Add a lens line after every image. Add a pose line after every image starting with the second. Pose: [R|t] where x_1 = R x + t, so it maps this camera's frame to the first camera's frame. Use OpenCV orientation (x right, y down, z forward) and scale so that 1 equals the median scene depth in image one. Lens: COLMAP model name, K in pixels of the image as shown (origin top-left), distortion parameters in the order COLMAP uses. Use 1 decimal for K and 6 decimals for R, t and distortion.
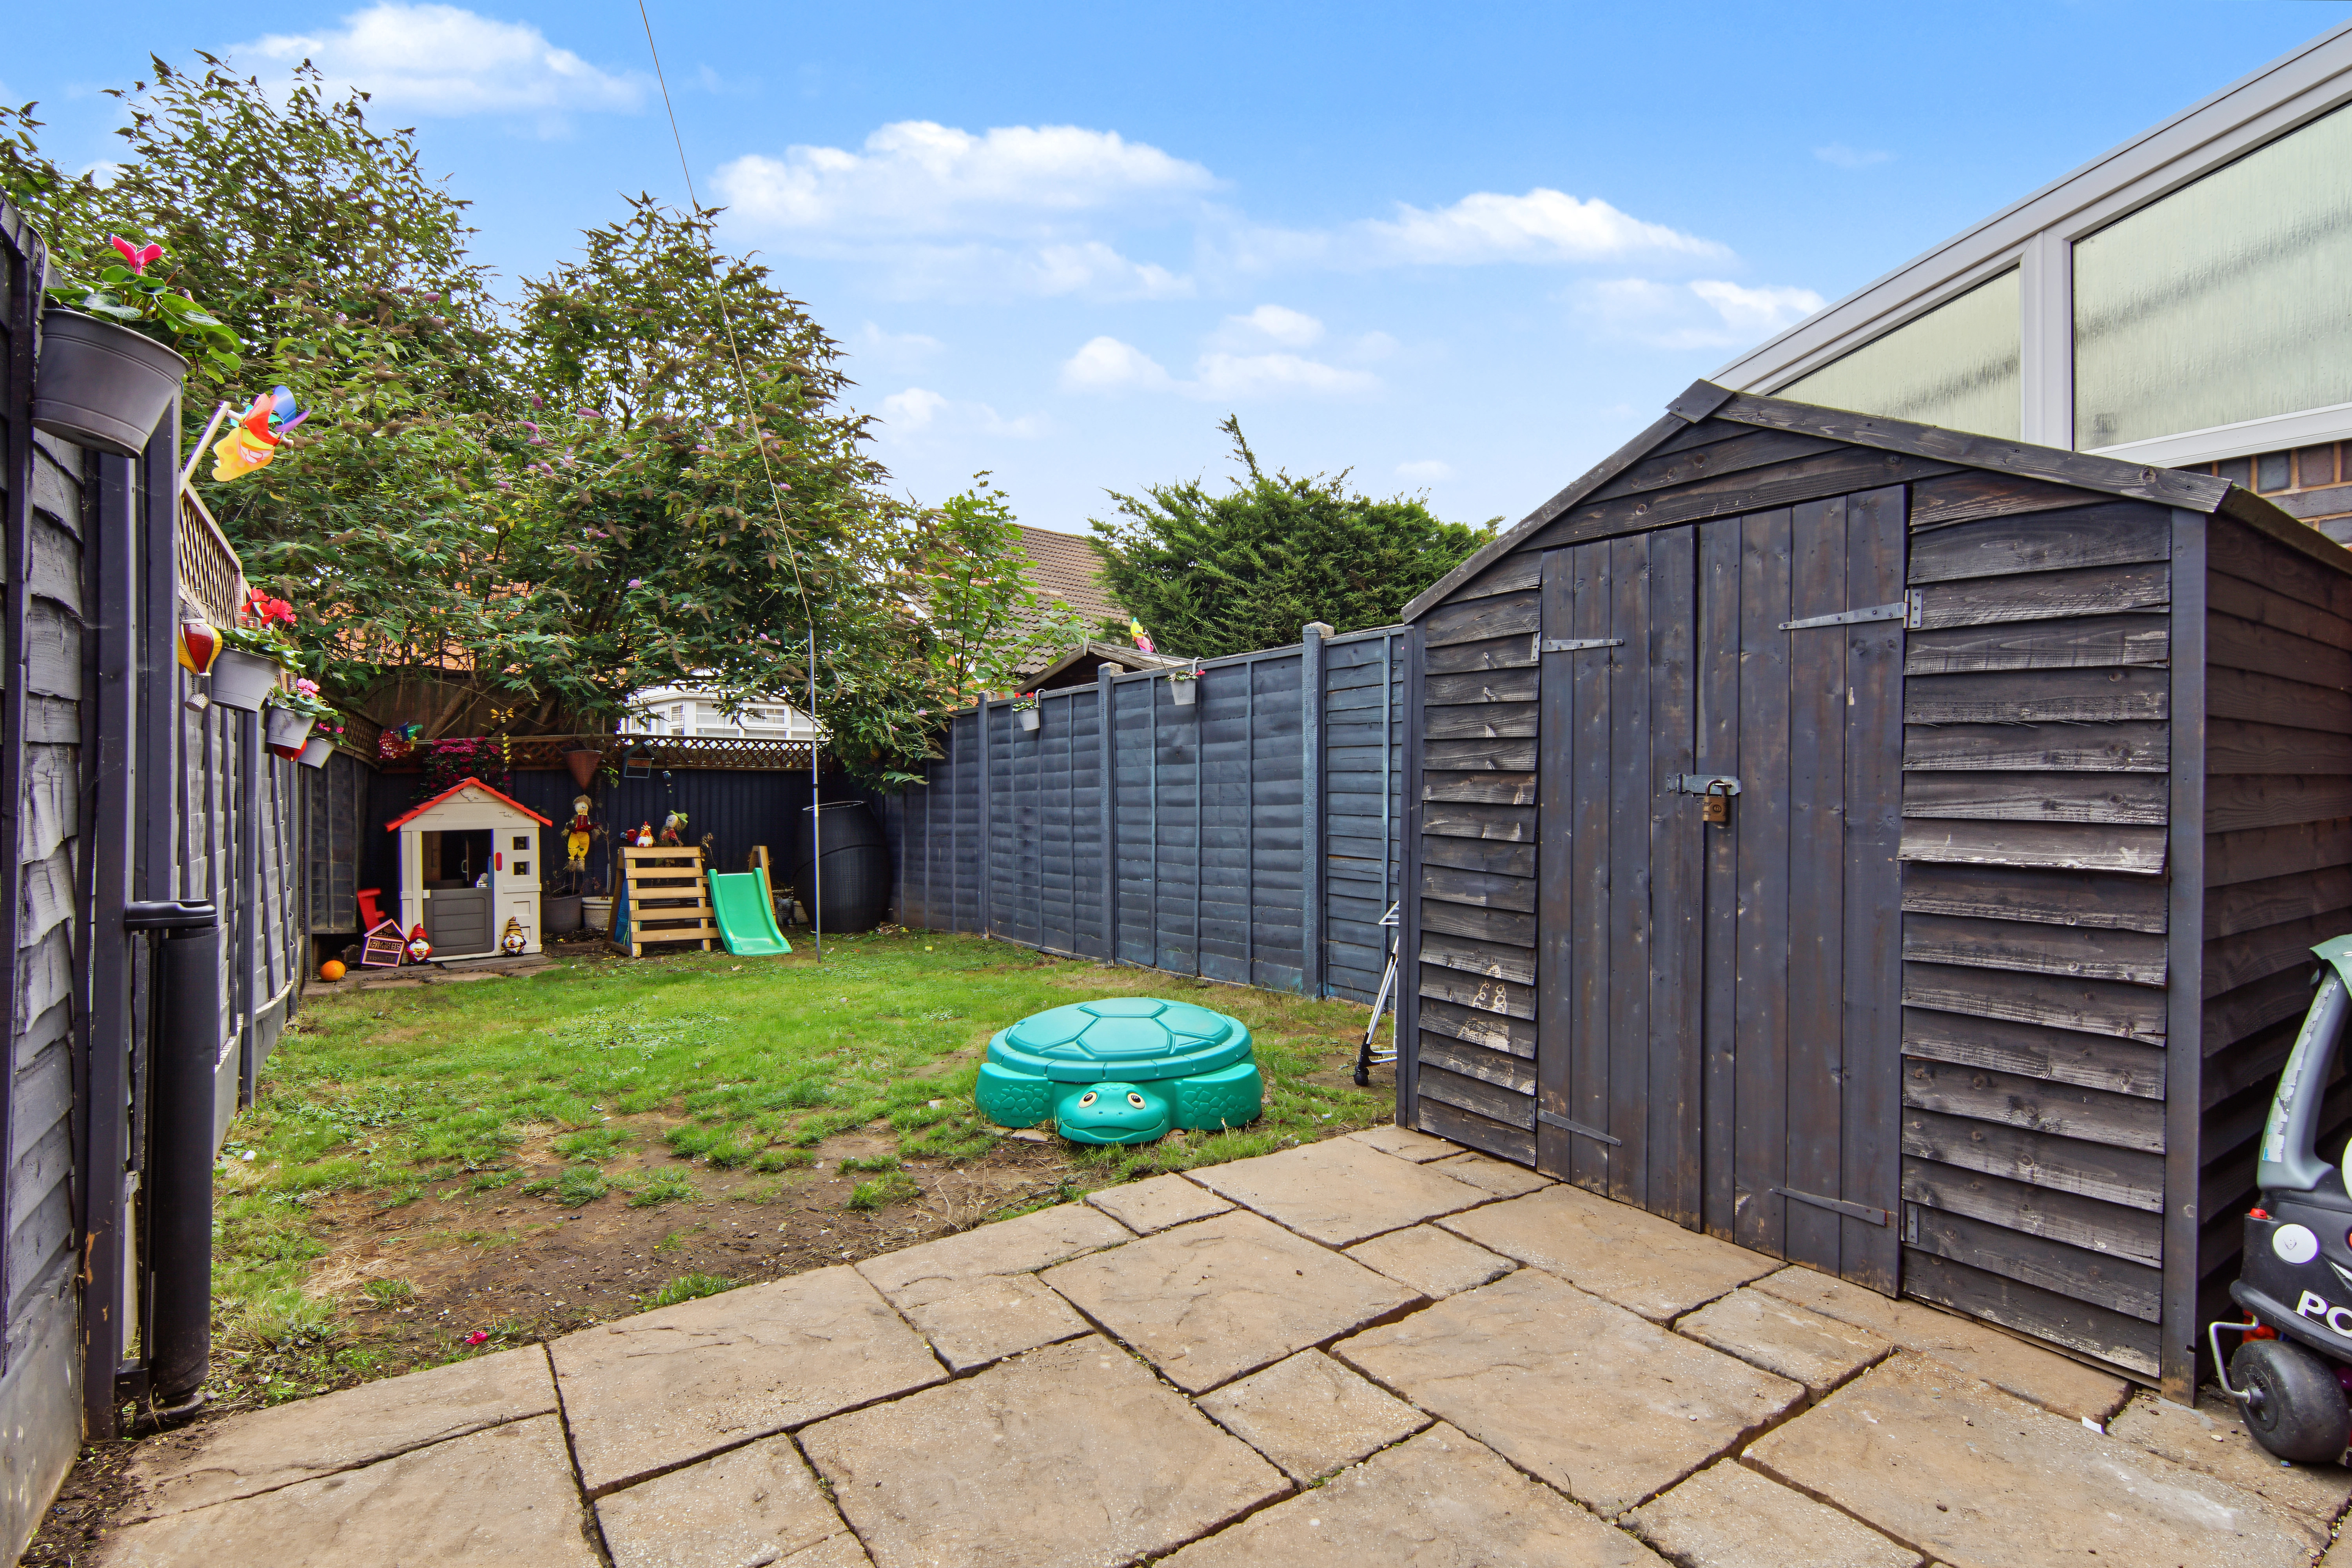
lens RADIAL K [[1148.8, 0, 1180.8], [0, 1148.8, 775.4], [0, 0, 1]] dist [0.009372, -0.000600]
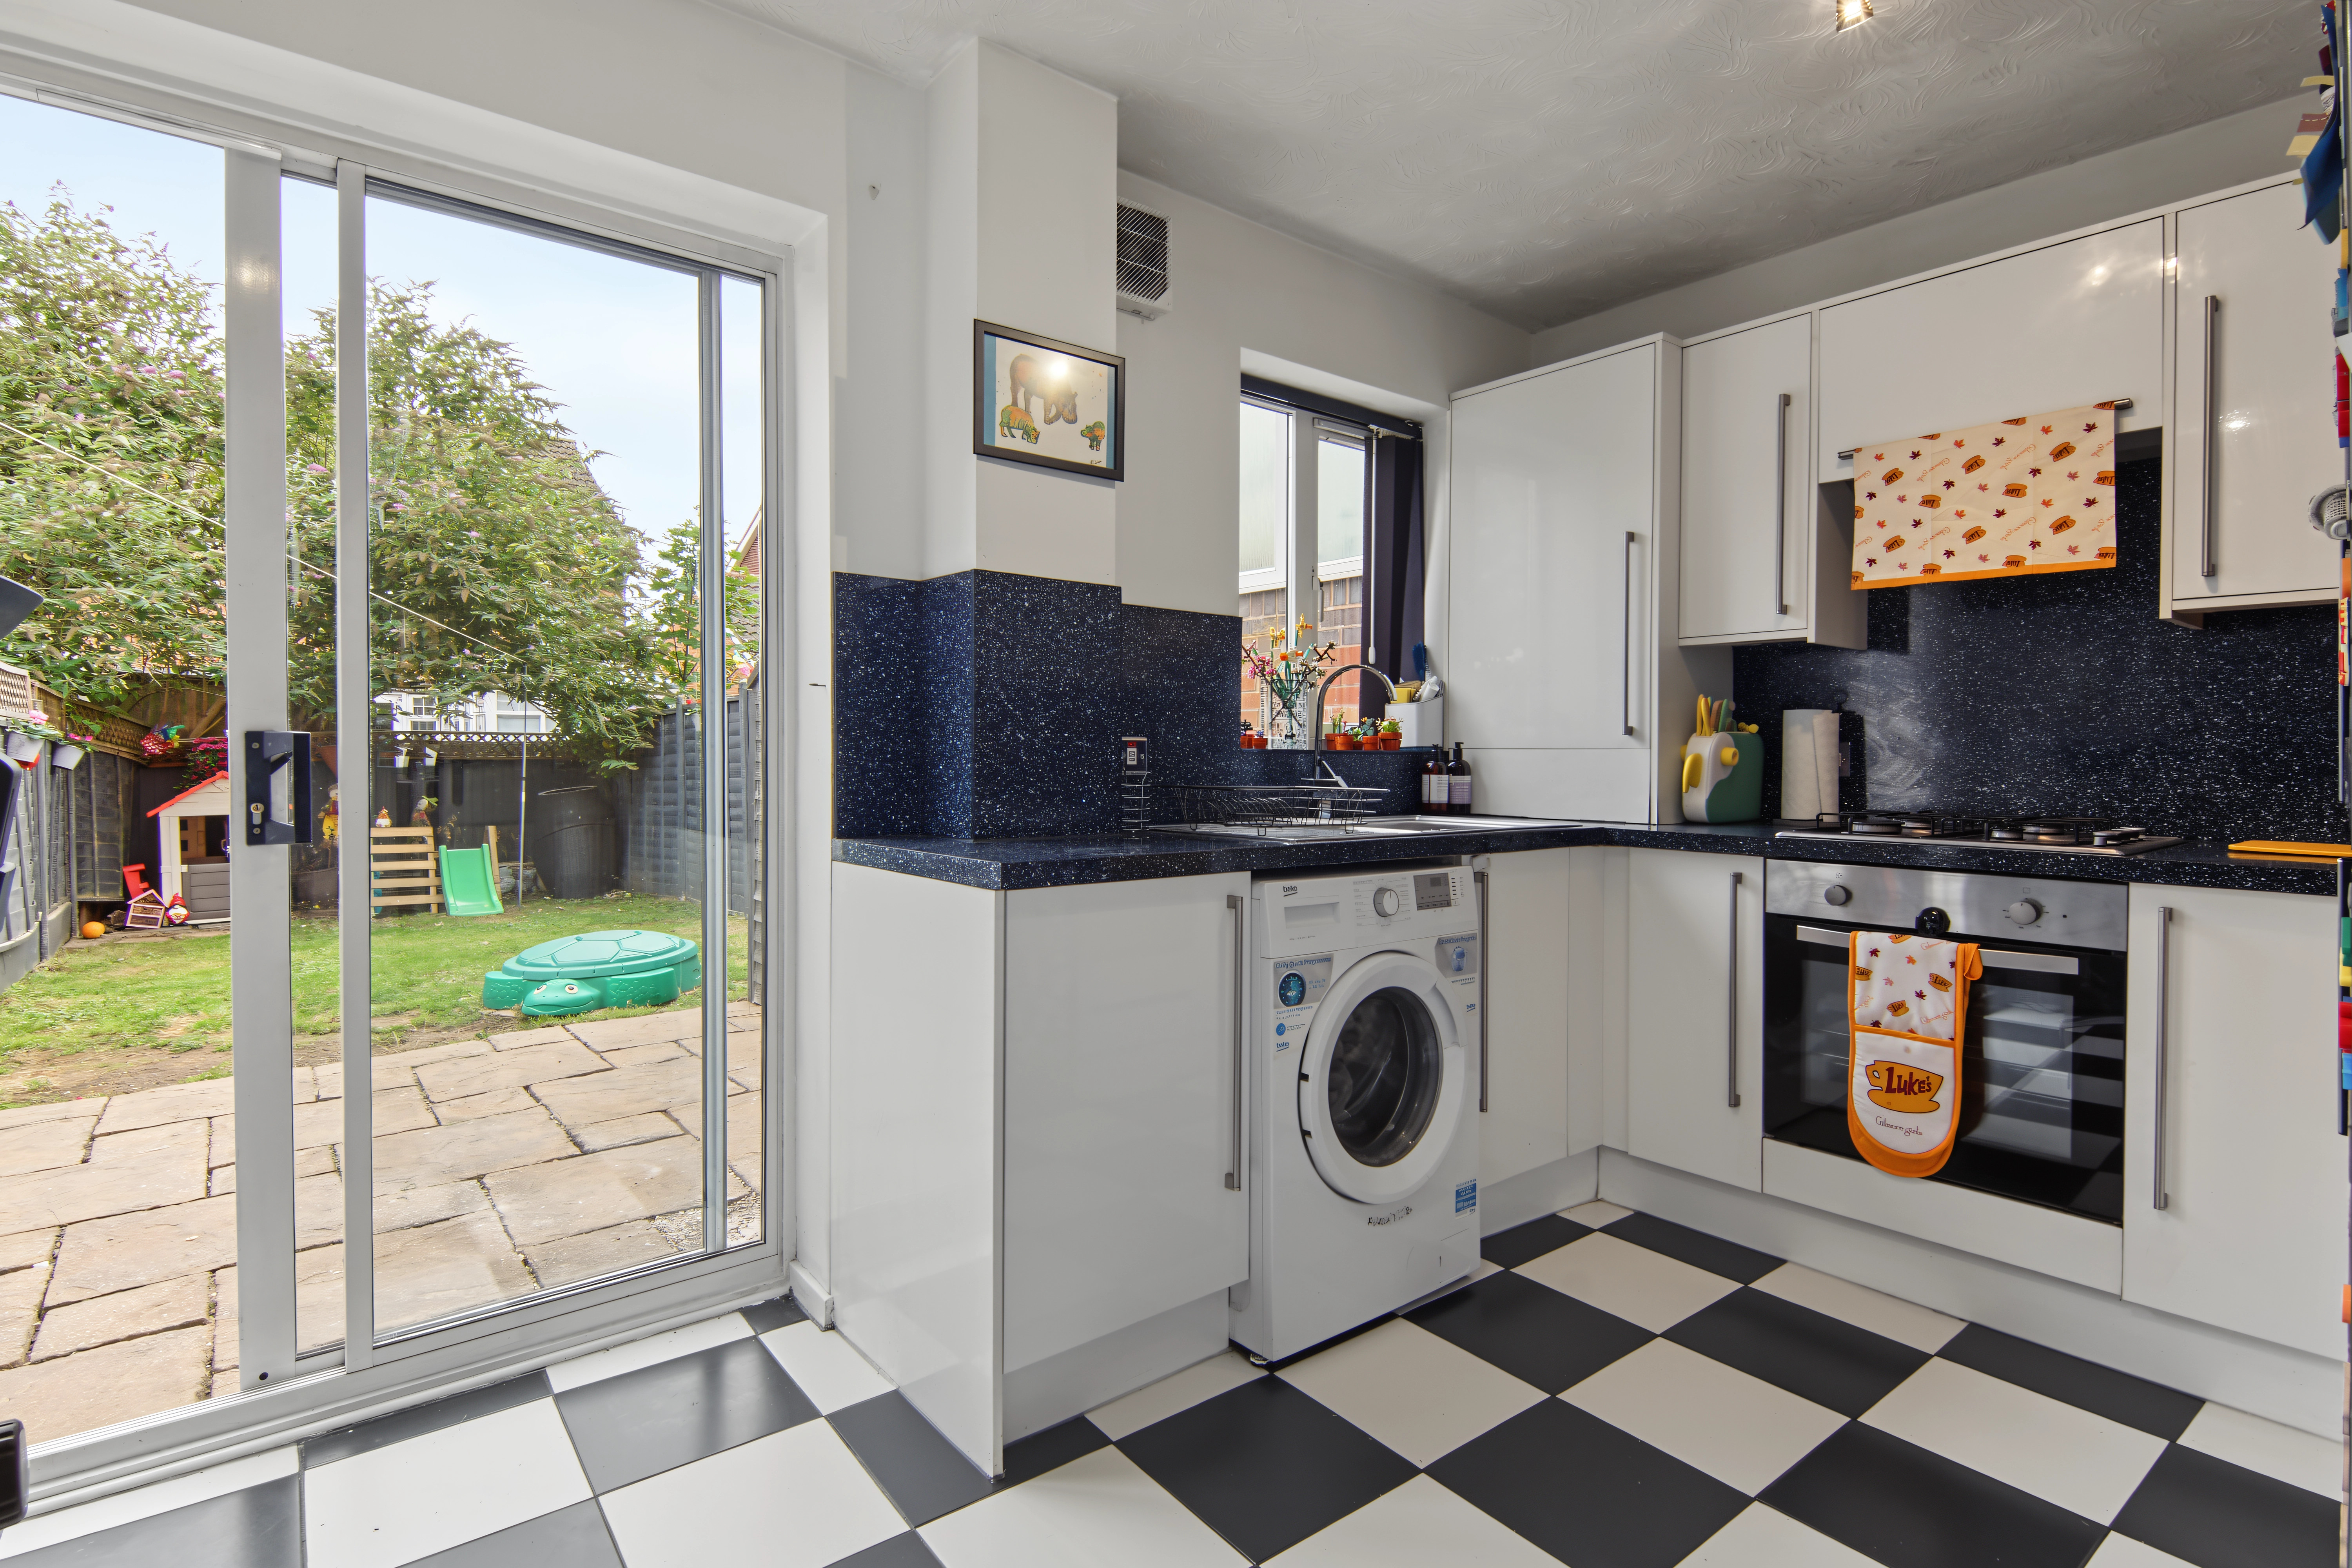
lens RADIAL K [[1148.8, 0, 1121.2], [0, 1148.8, 768.8], [0, 0, 1]] dist [0.009372, -0.000600]
pose [[0.998745, -0.007443, 0.049532, 0.266294], [0.006482, 0.999788, 0.019543, -0.018730], [-0.049667, -0.019198, 0.998581, -0.254194]]
